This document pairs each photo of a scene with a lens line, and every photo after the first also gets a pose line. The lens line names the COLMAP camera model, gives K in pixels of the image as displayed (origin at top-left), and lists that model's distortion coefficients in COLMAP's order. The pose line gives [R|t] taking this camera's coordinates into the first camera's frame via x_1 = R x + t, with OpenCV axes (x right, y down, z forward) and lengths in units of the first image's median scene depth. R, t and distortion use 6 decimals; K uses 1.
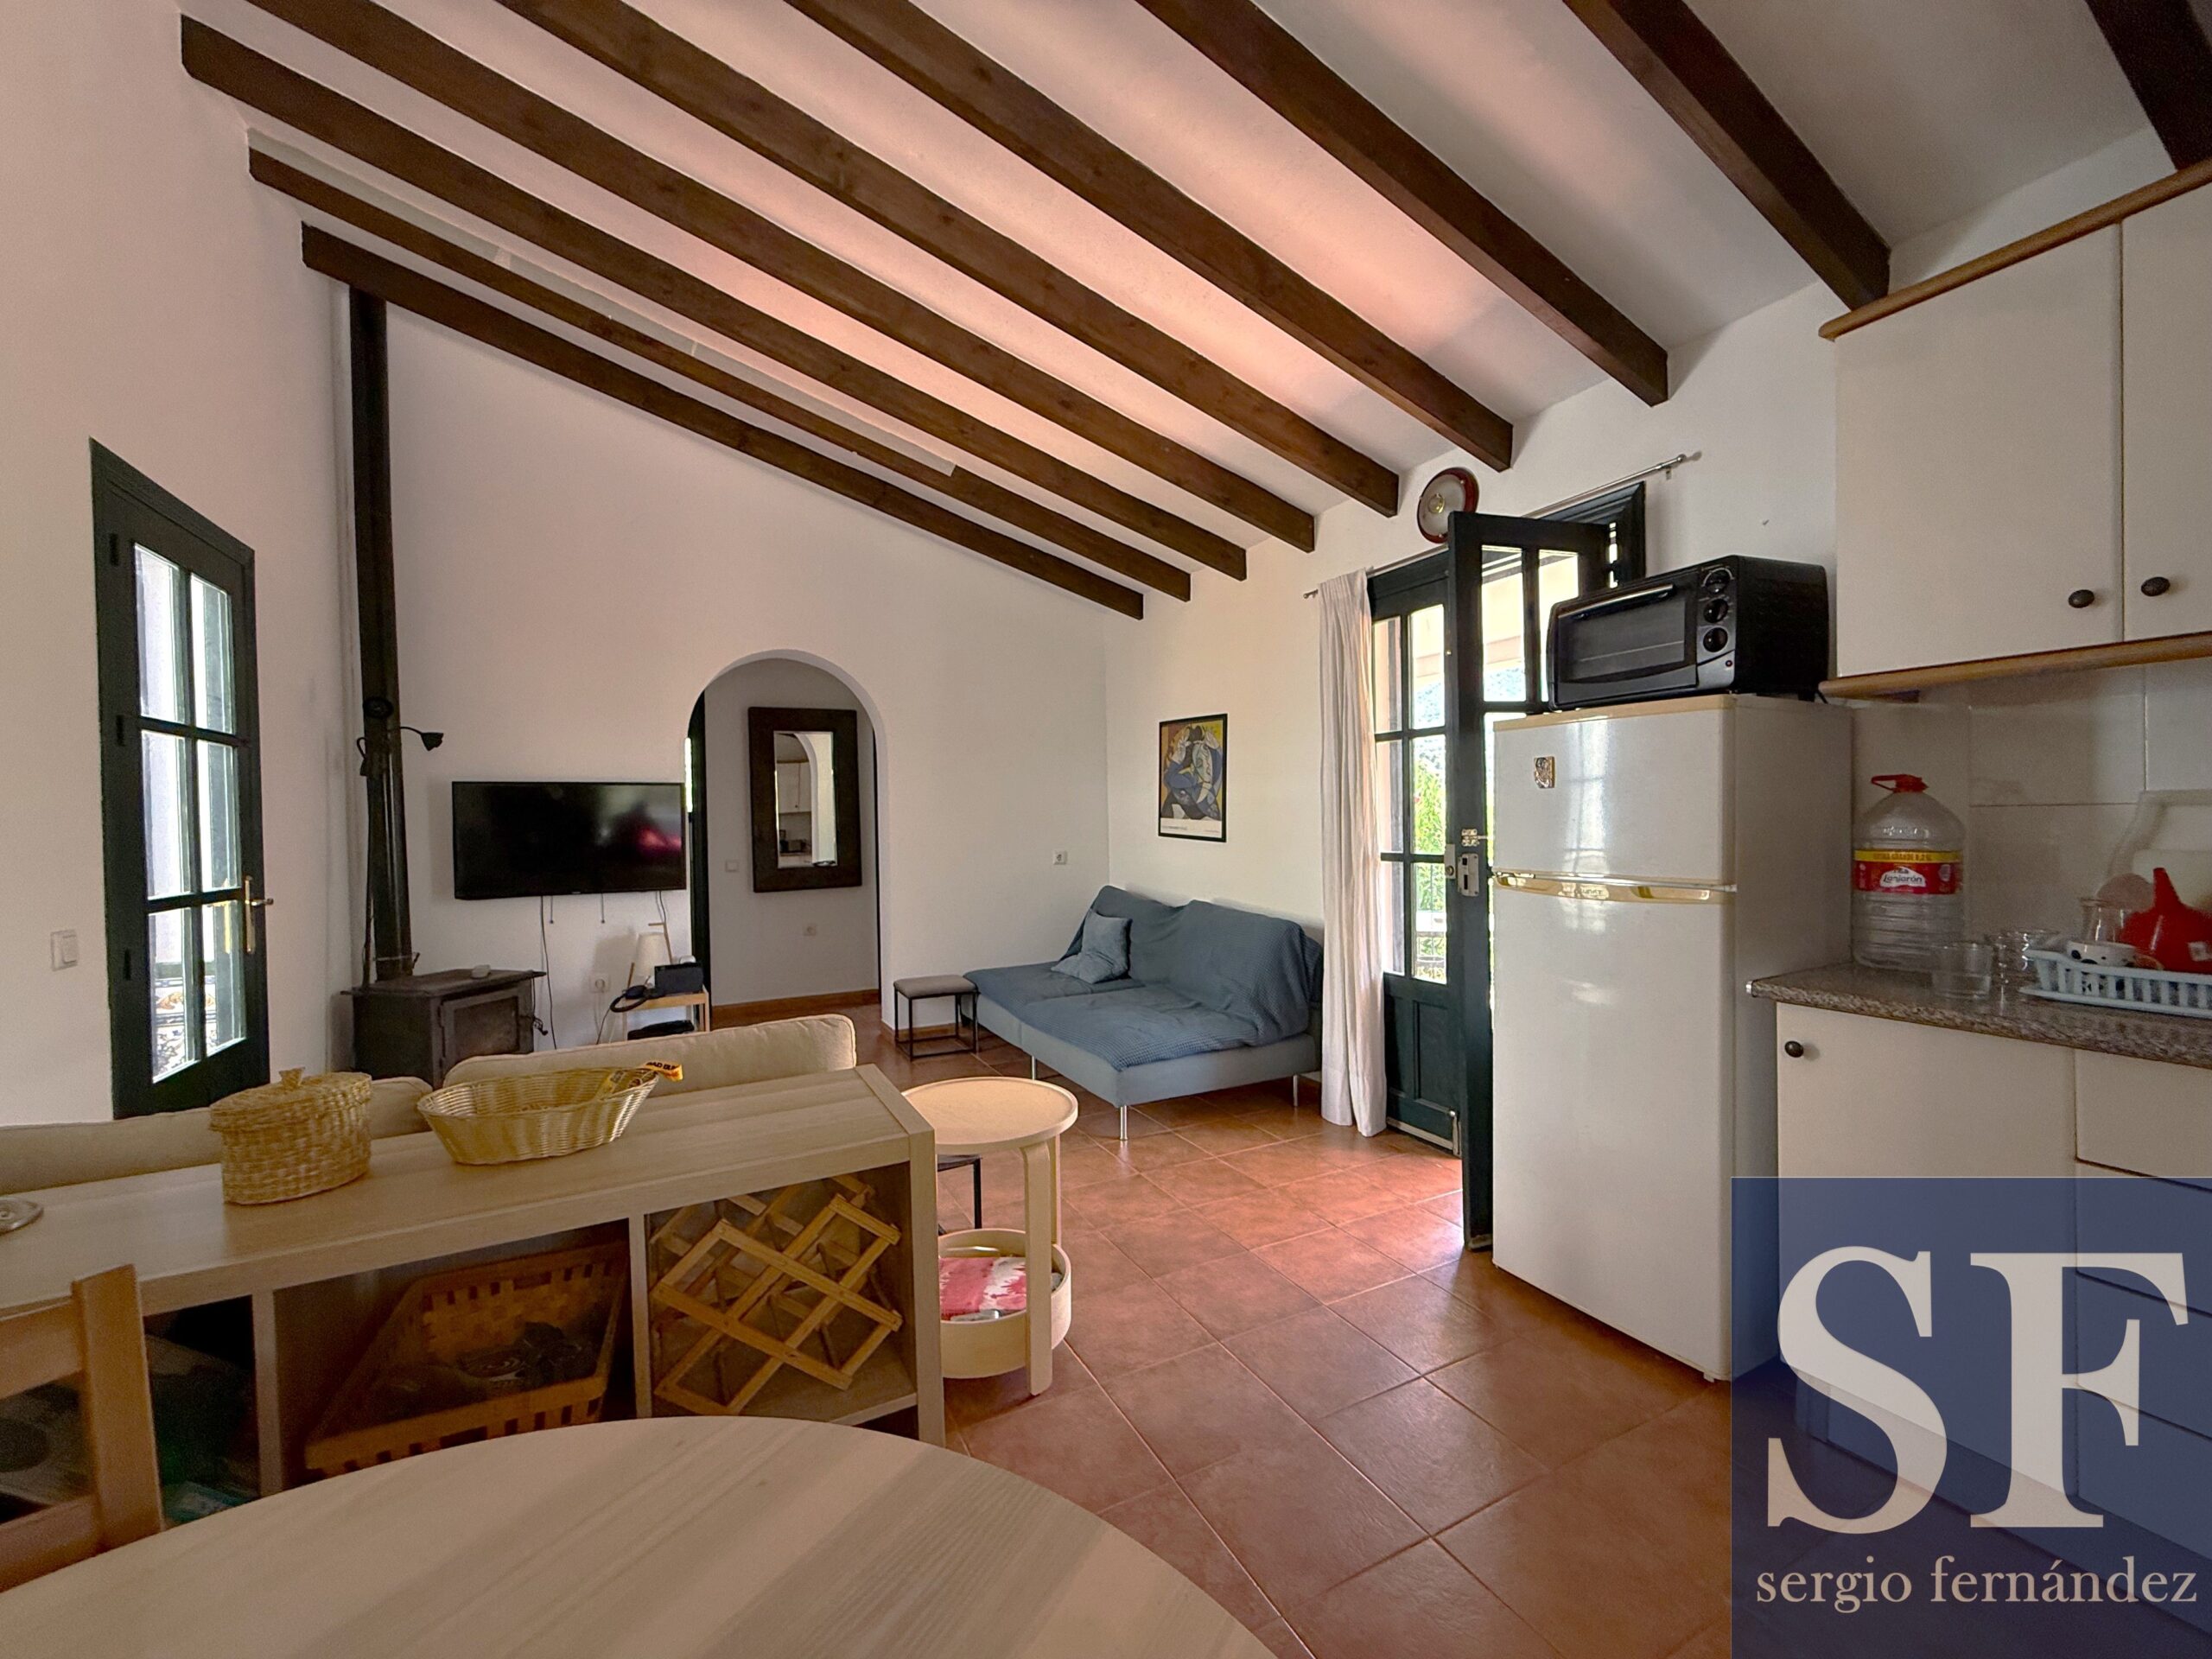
lens RADIAL K [[880.7, 0, 1099.3], [0, 880.7, 829.5], [0, 0, 1]] dist [0.000443, 0.000604]
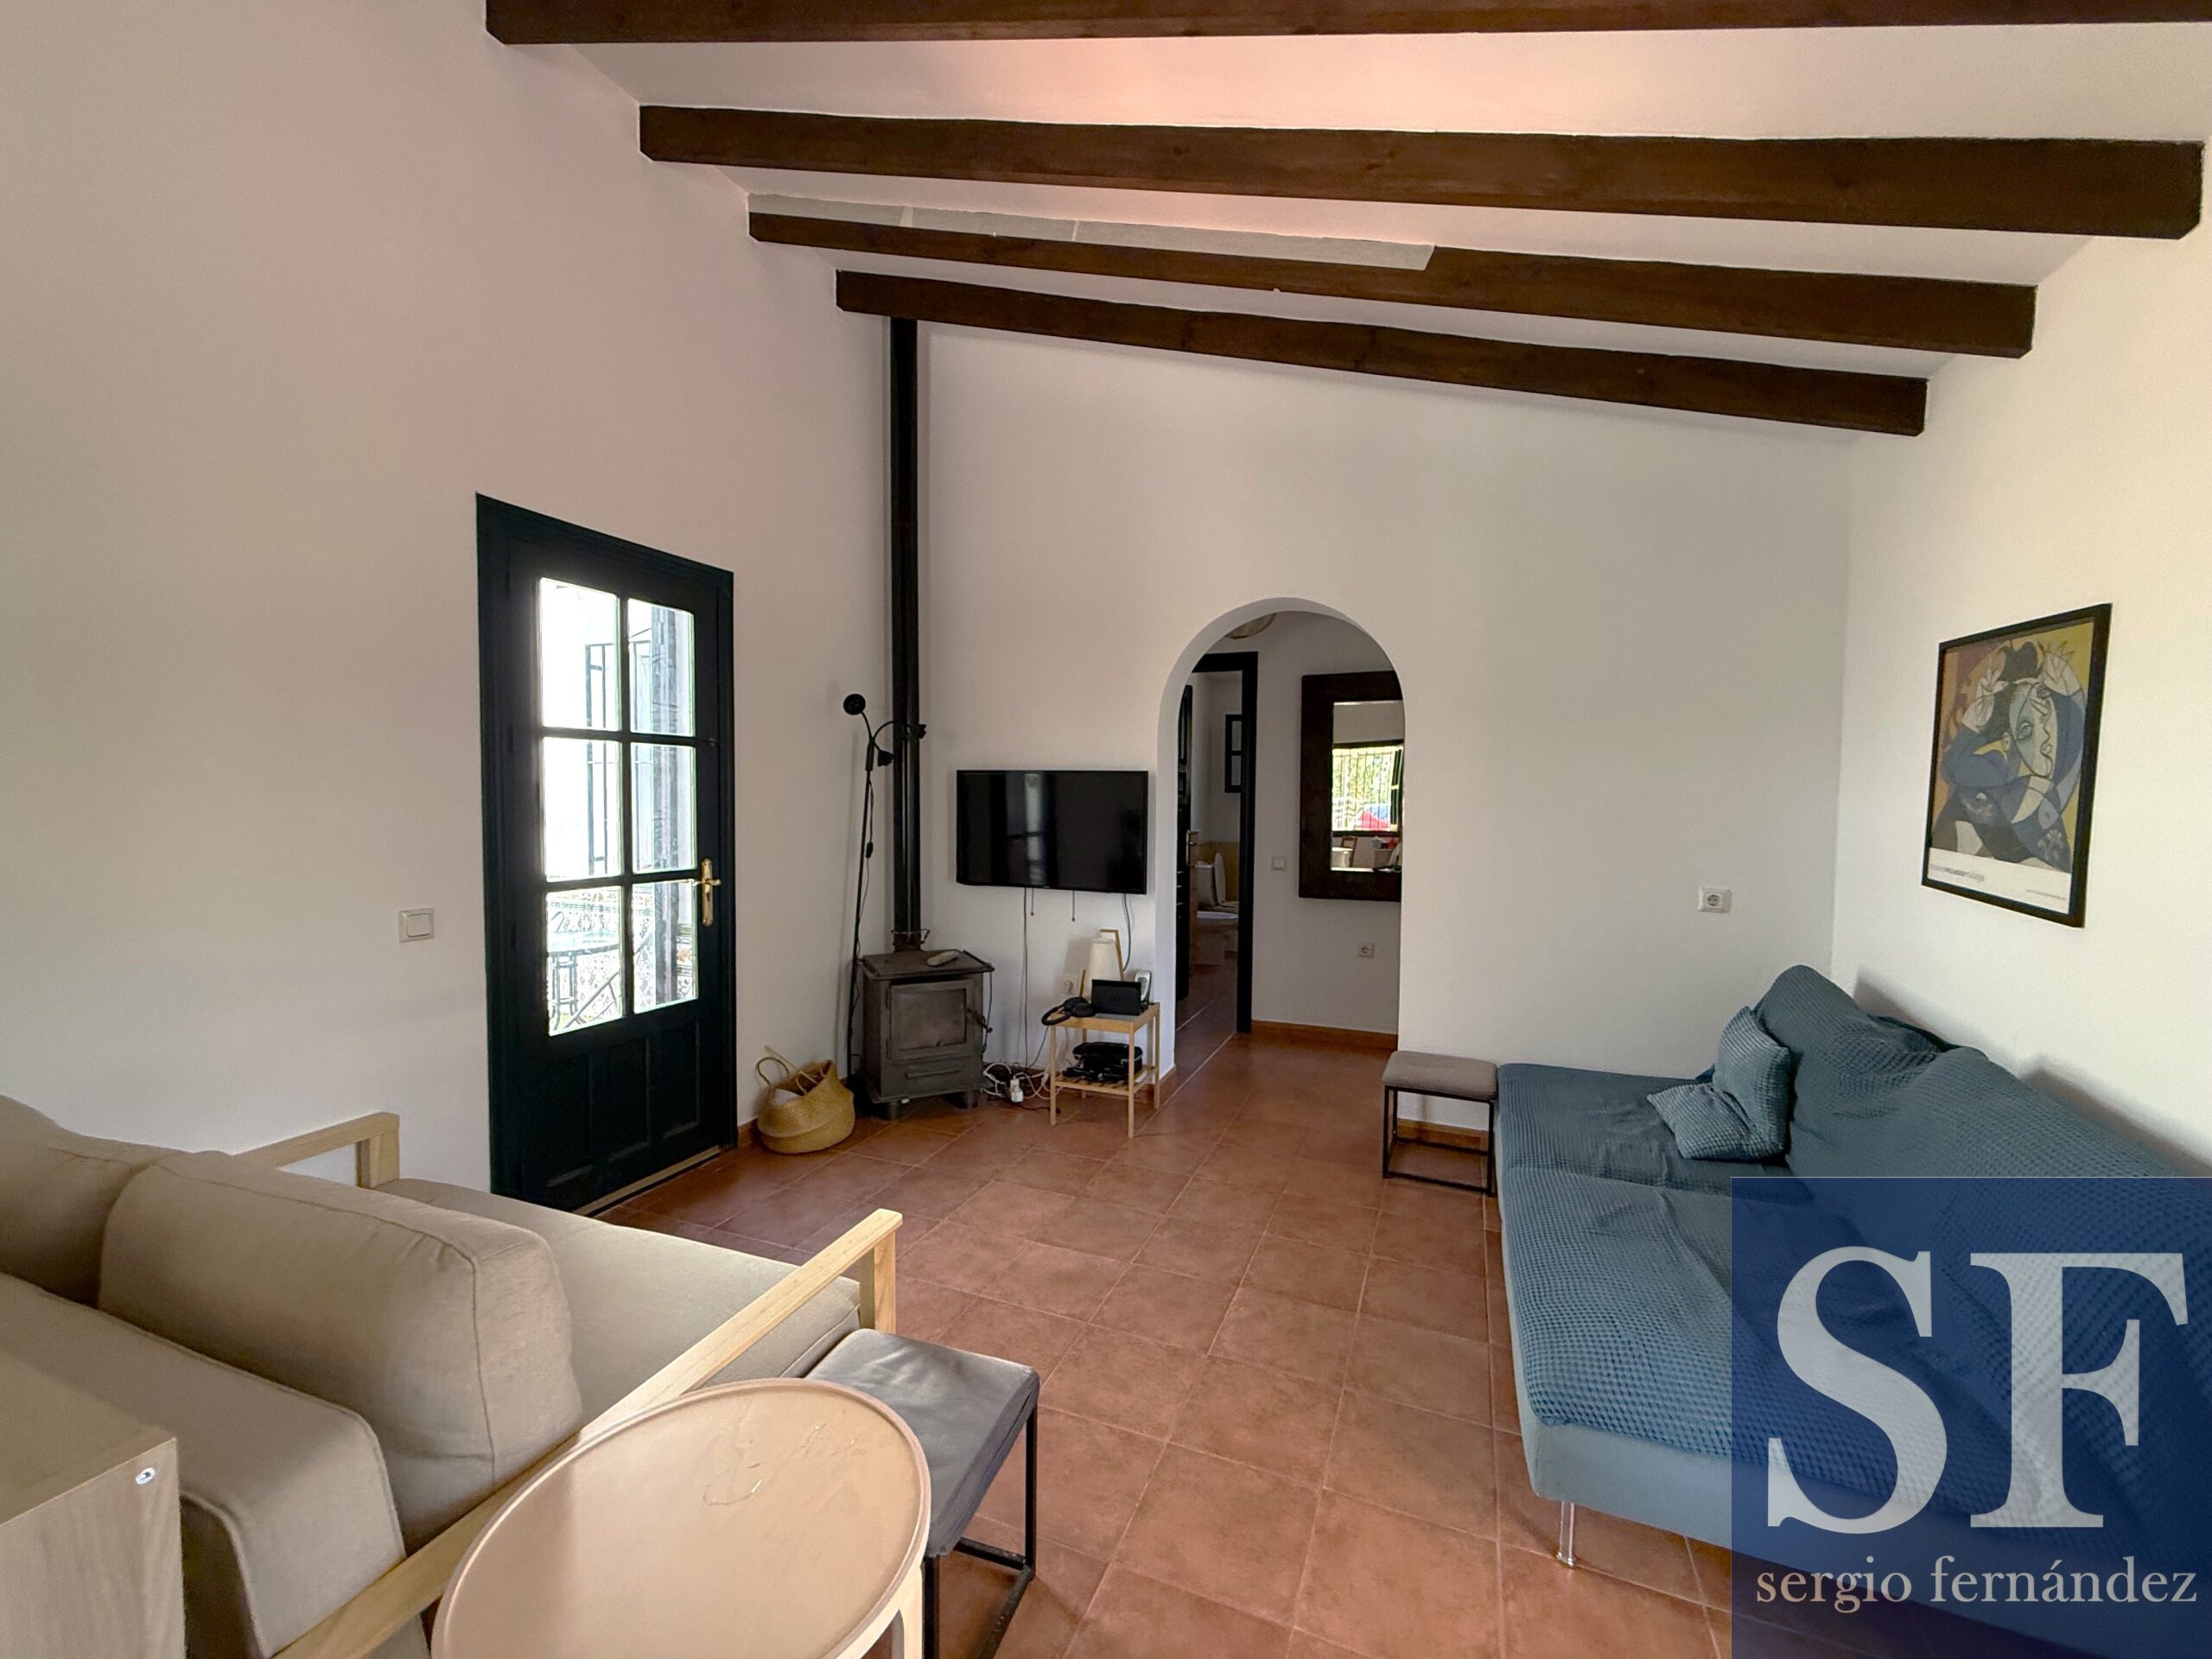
lens RADIAL K [[883.2, 0, 1104.2], [0, 883.2, 827.2], [0, 0, 1]] dist [-0.000019, 0.000178]
pose [[0.656235, 0.054421, -0.752591, 0.160155], [-0.031273, 0.998500, 0.044935, -0.037235], [0.753908, -0.005952, 0.656953, 0.419959]]
